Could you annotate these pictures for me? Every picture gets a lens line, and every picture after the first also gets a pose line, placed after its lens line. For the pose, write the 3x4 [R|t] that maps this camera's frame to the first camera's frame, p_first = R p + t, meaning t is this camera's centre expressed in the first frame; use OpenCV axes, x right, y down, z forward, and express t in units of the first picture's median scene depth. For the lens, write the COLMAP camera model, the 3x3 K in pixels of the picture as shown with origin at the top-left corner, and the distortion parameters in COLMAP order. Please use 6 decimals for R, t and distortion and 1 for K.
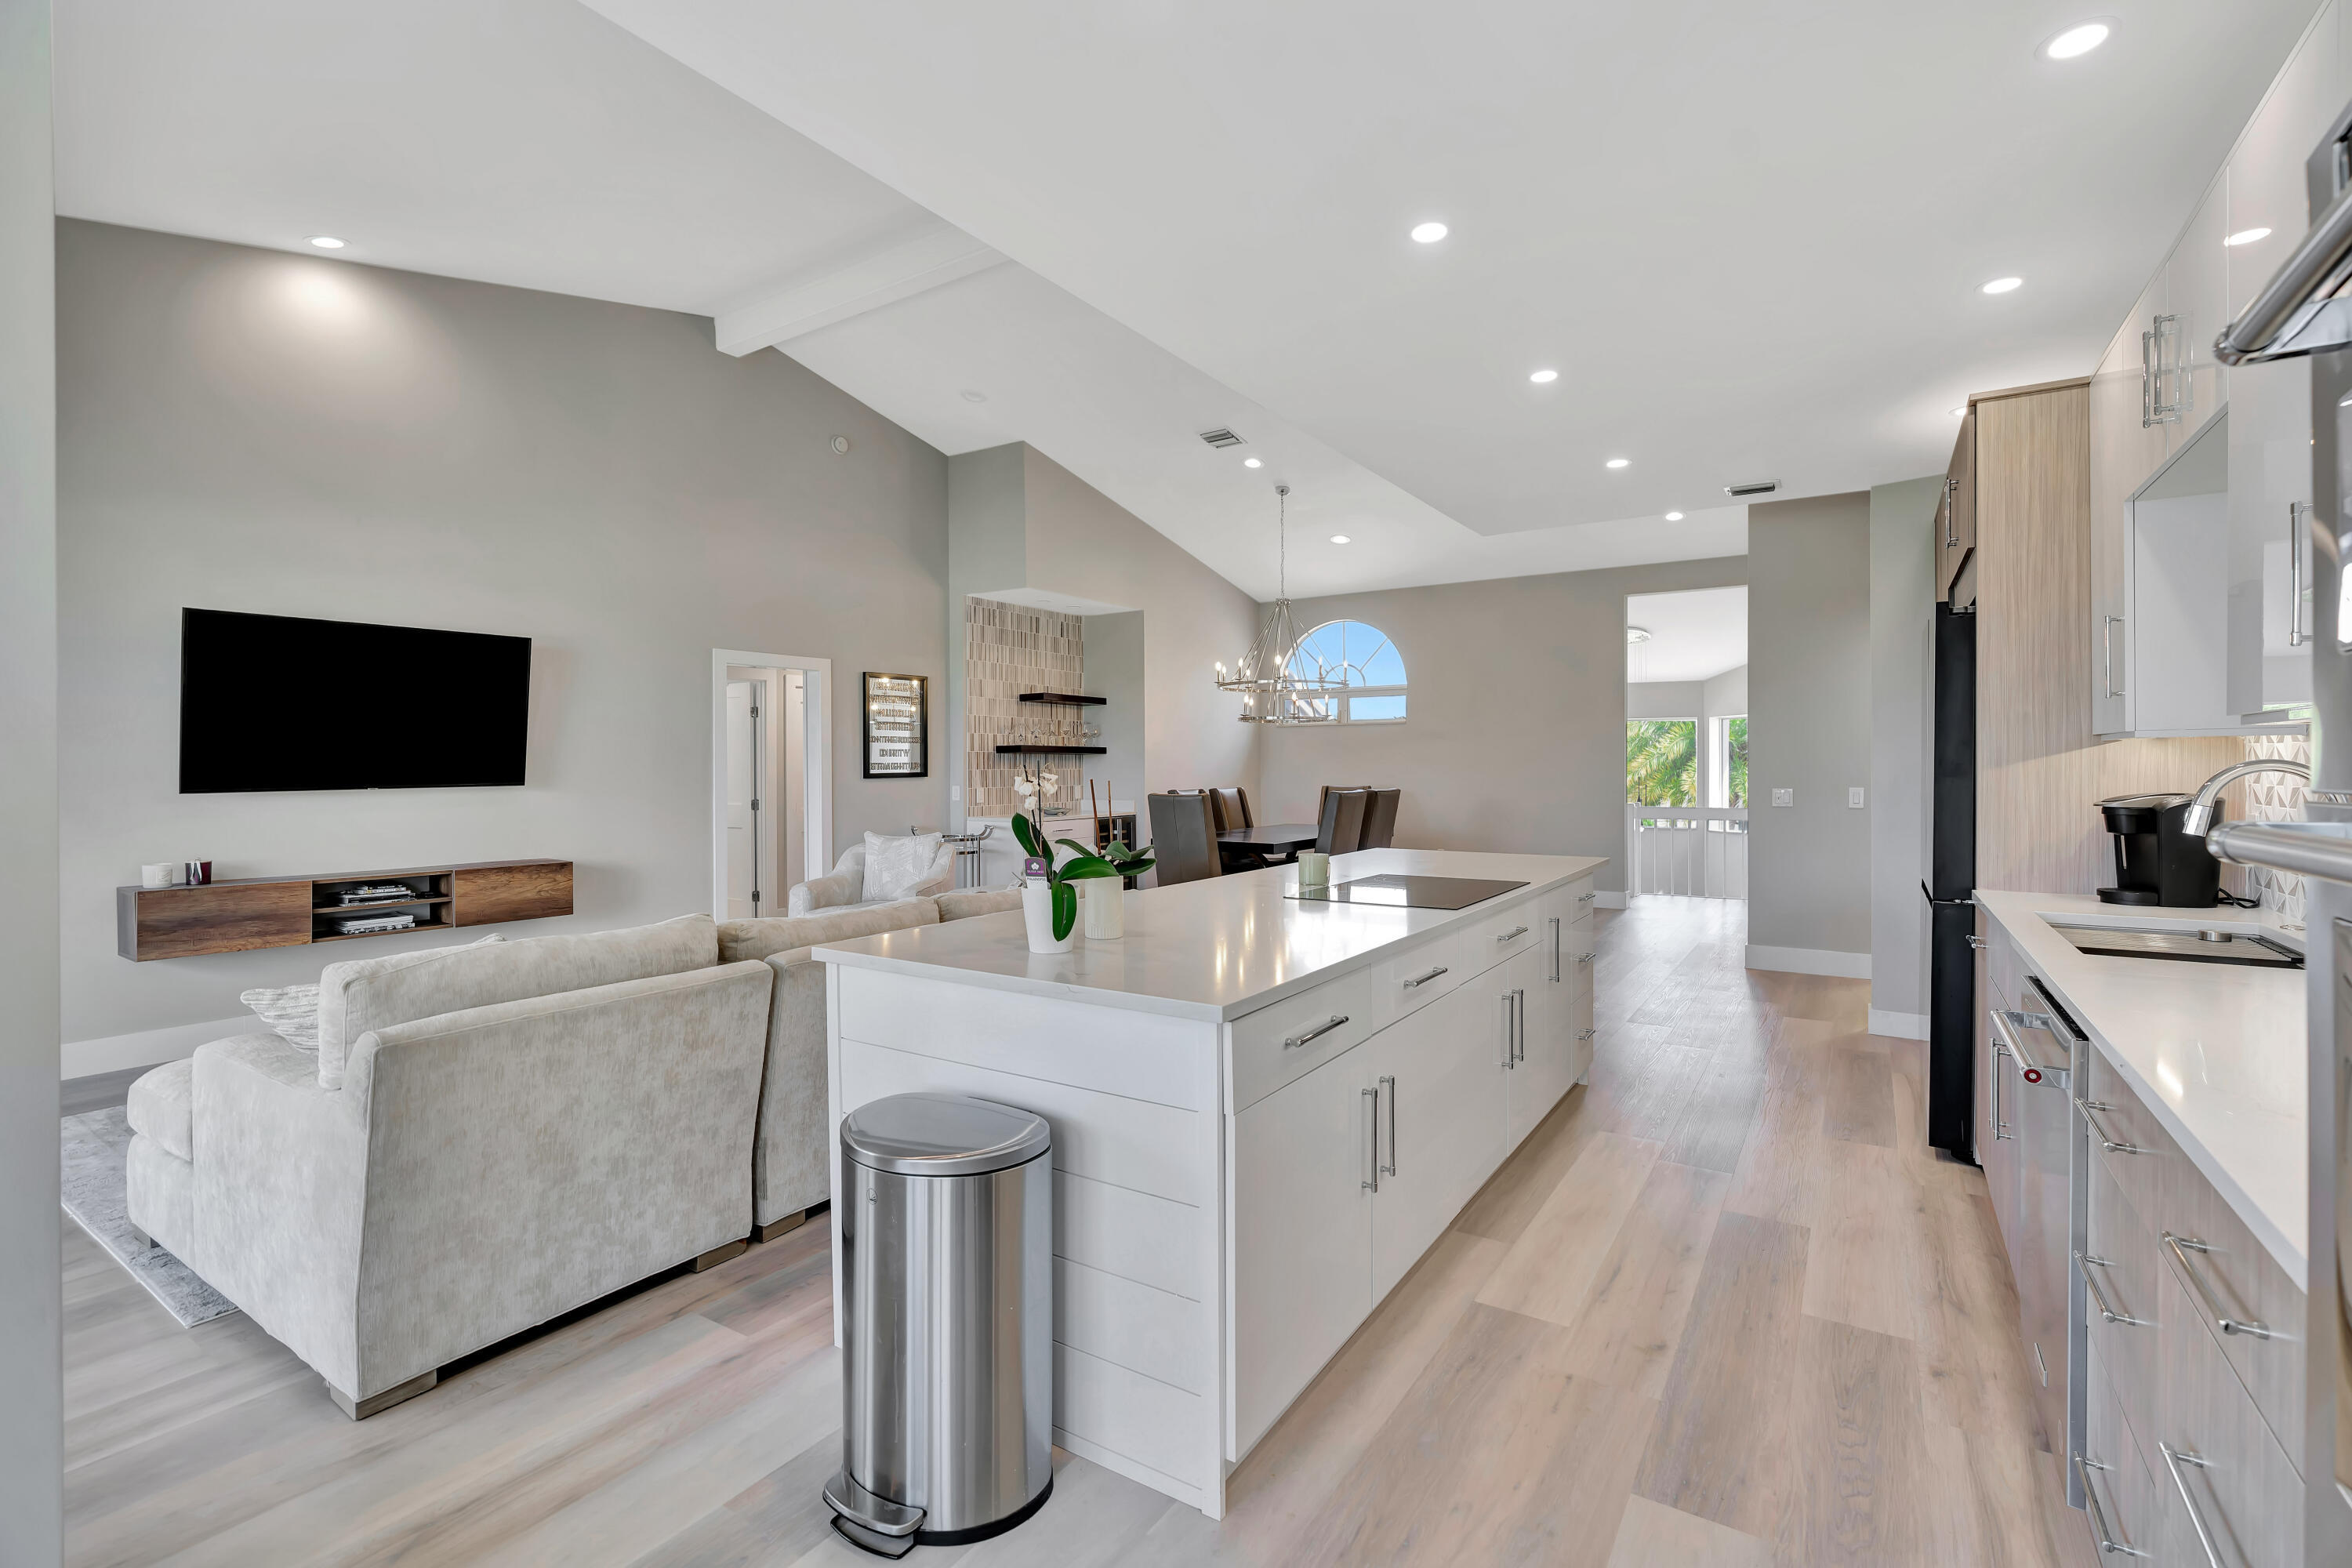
lens RADIAL K [[1048.0, 0, 1179.3], [0, 1048.0, 771.3], [0, 0, 1]] dist [-0.016418, 0.007994]
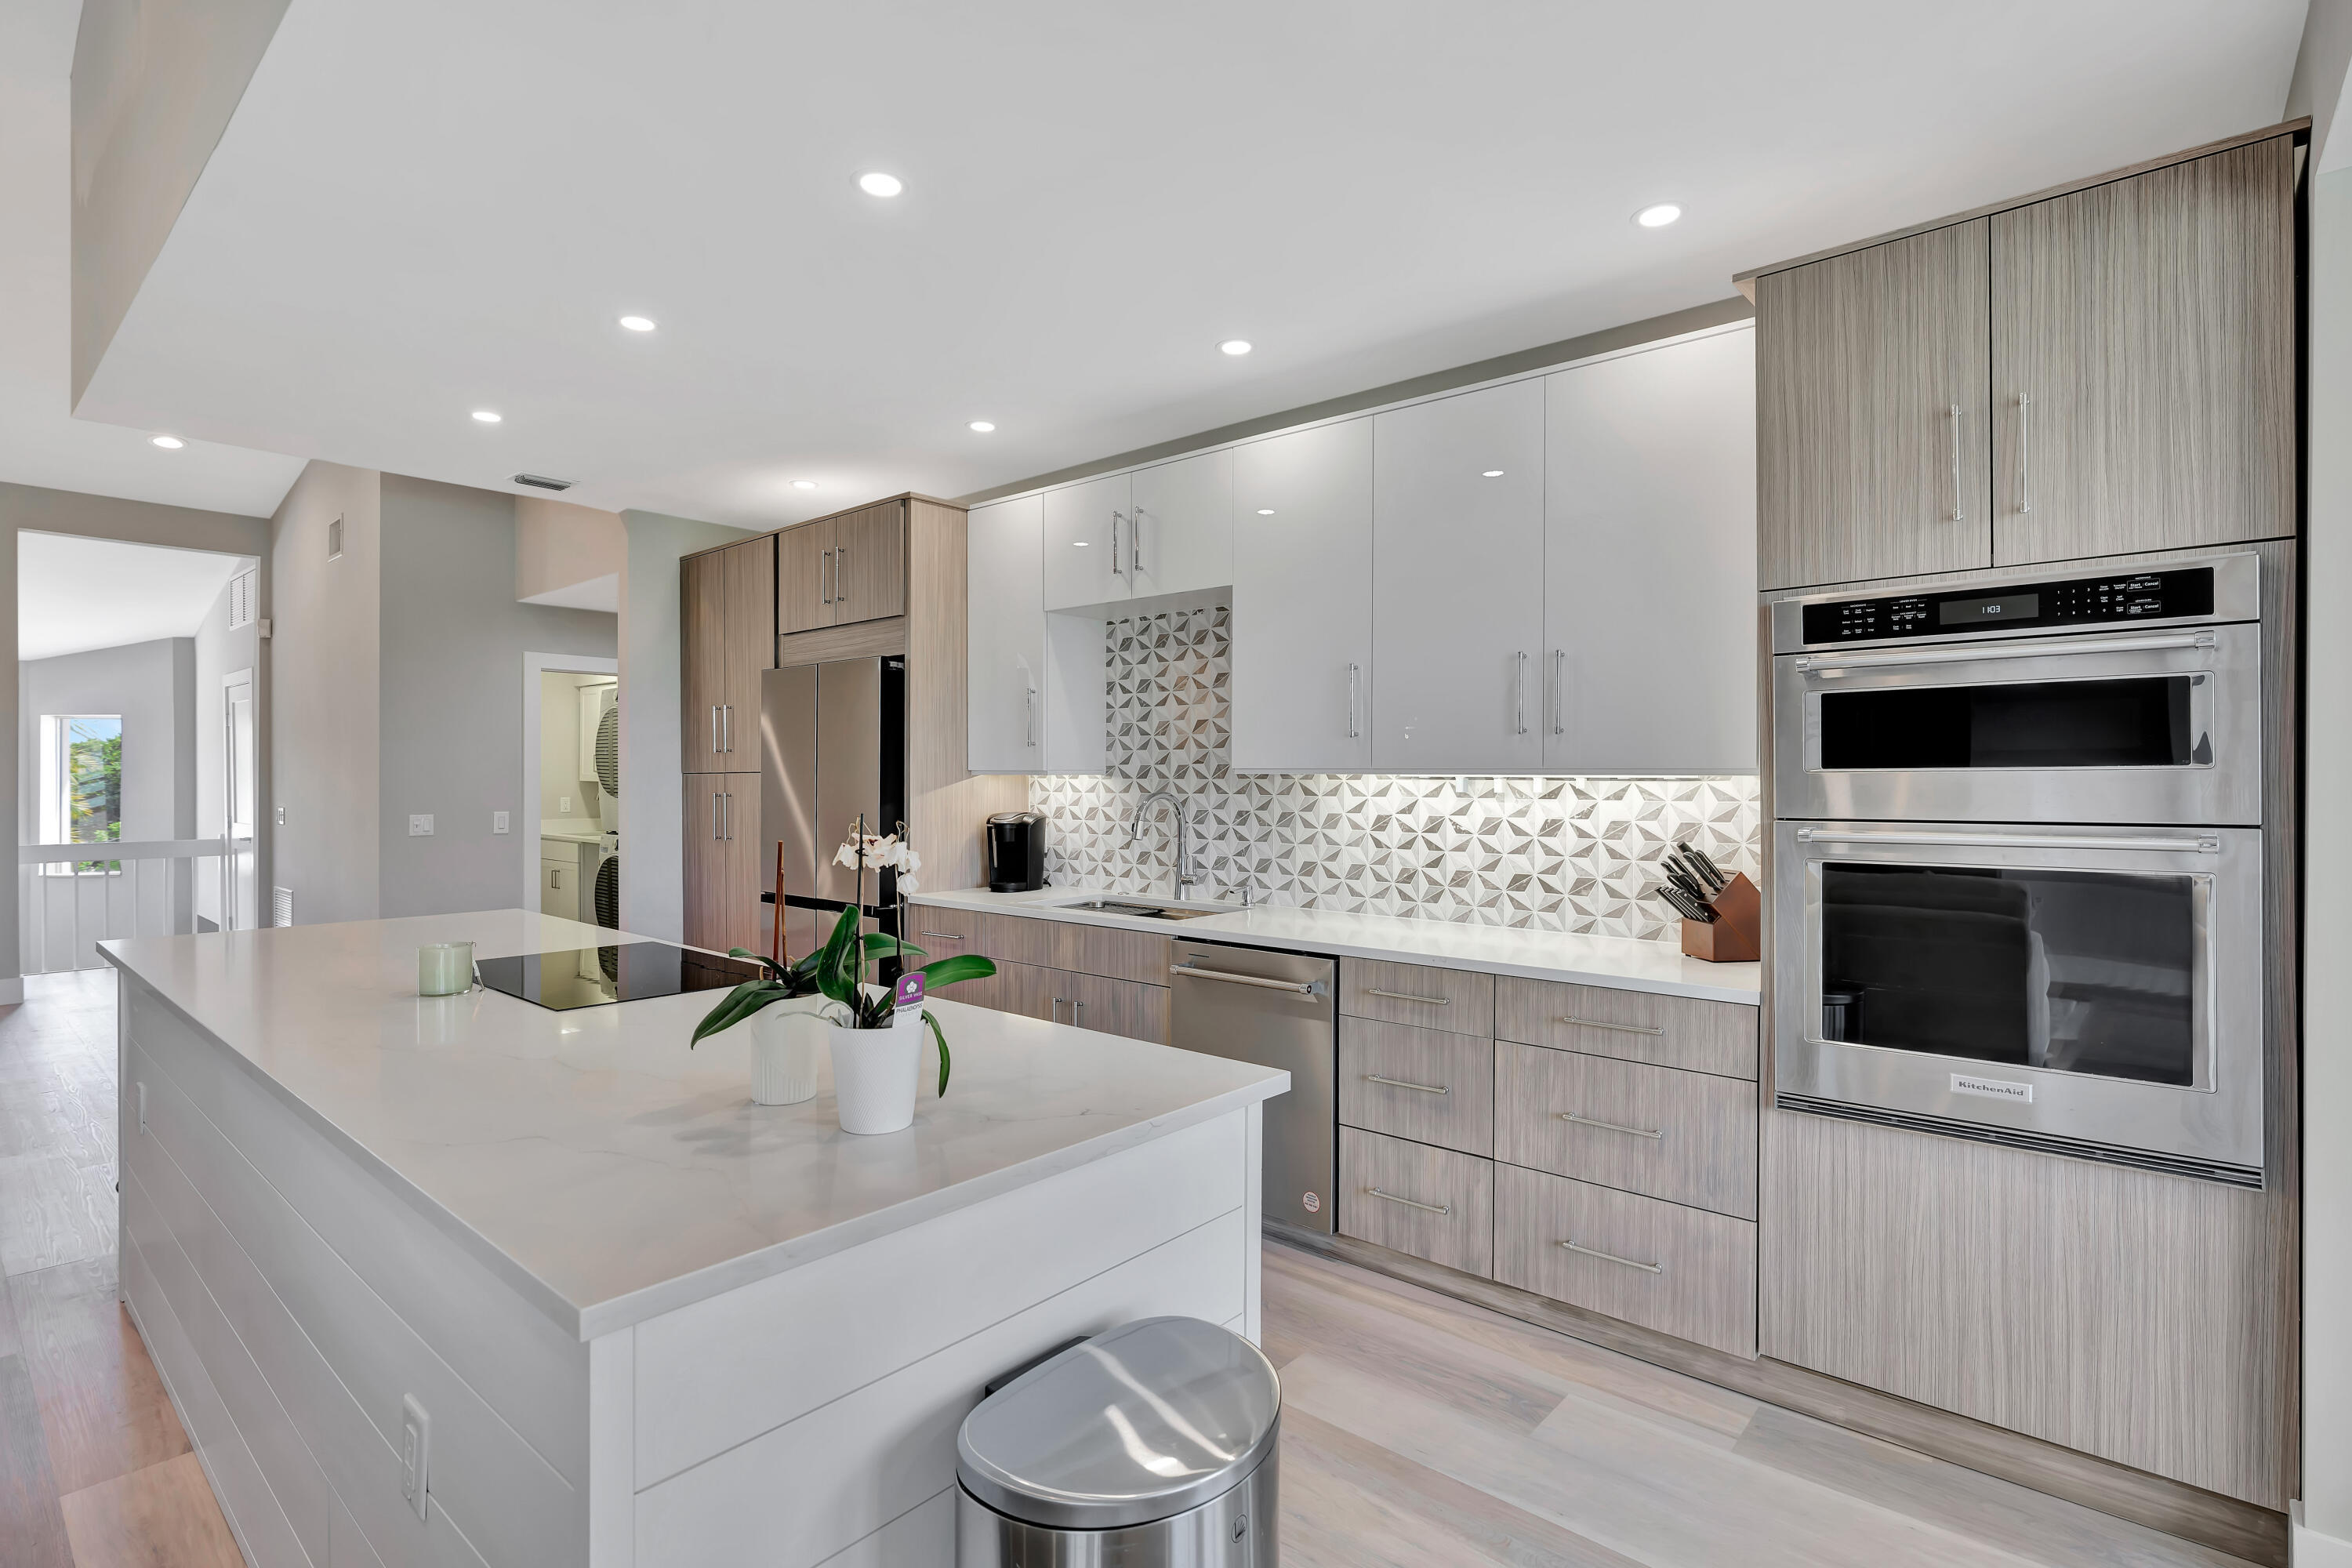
lens RADIAL K [[1112.4, 0, 1182.1], [0, 1112.4, 789.5], [0, 0, 1]] dist [-0.028322, 0.024720]
pose [[0.134139, -0.002990, 0.990958, -0.303770], [0.001208, 0.999995, 0.002854, -0.008072], [-0.990962, 0.000814, 0.134141, 0.316335]]
